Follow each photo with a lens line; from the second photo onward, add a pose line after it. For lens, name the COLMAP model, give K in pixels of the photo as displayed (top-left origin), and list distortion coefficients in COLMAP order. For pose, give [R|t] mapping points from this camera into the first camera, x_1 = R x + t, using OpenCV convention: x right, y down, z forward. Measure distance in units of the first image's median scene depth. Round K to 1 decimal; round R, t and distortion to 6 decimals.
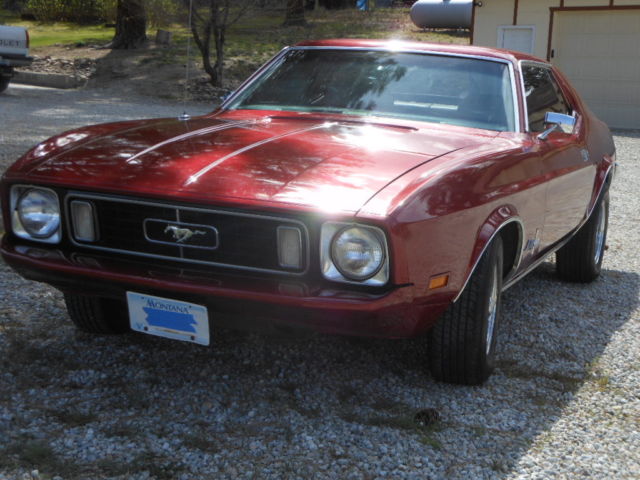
lens RADIAL K [[1184.9, 0, 320.0], [0, 1184.9, 240.0], [0, 0, 1]] dist [0.026694, 0.254299]
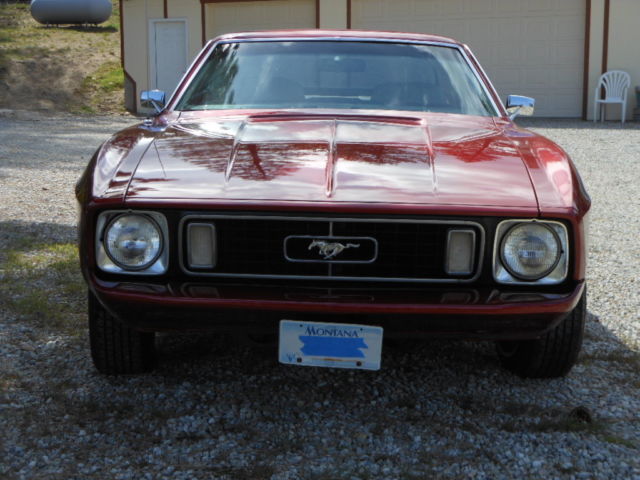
lens RADIAL K [[1184.9, 0, 320.0], [0, 1184.9, 240.0], [0, 0, 1]] dist [0.026694, 0.254299]
pose [[0.941190, -0.090857, 0.325431, -0.412694], [0.089374, 0.995806, 0.019538, -0.030044], [-0.325842, 0.010696, 0.945364, 0.161994]]
